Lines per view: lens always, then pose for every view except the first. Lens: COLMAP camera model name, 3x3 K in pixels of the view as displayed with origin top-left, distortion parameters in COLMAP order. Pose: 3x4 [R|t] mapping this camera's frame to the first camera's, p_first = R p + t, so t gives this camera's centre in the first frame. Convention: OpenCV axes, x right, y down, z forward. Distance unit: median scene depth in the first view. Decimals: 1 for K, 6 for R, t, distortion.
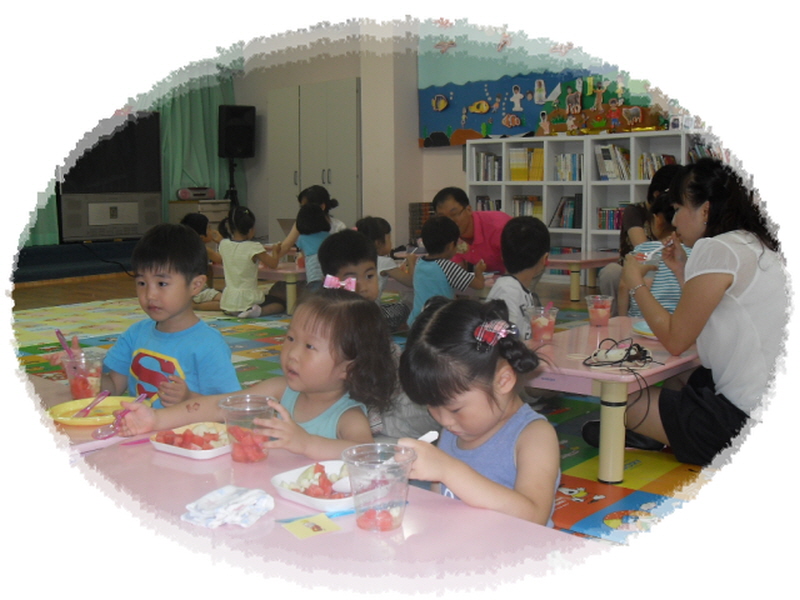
lens RADIAL K [[920.2, 0, 400.0], [0, 920.2, 300.0], [0, 0, 1]] dist [-0.153792, 0.022222]
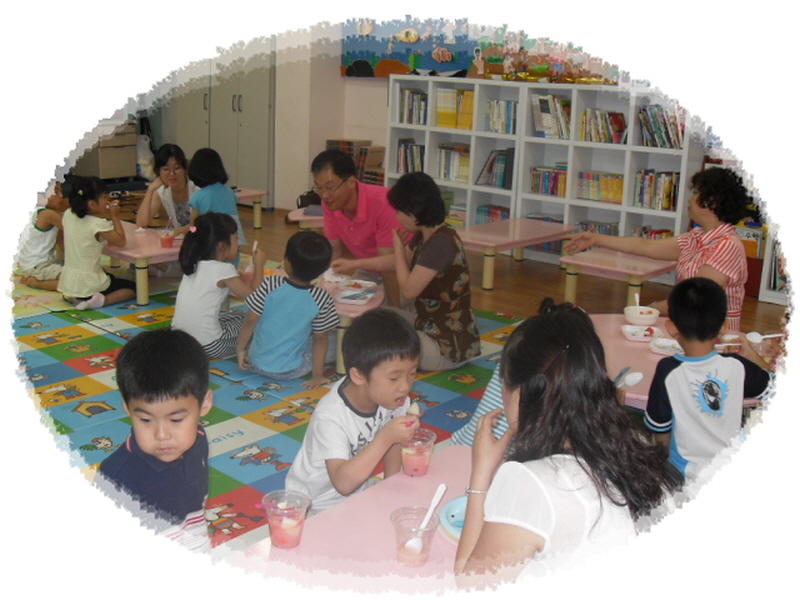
lens RADIAL K [[920.2, 0, 400.0], [0, 920.2, 300.0], [0, 0, 1]] dist [-0.153792, 0.022222]
pose [[0.998736, 0.044519, 0.023343, 0.076513], [-0.047252, 0.989883, 0.133784, -0.084932], [-0.017151, -0.134717, 0.990736, 0.126068]]
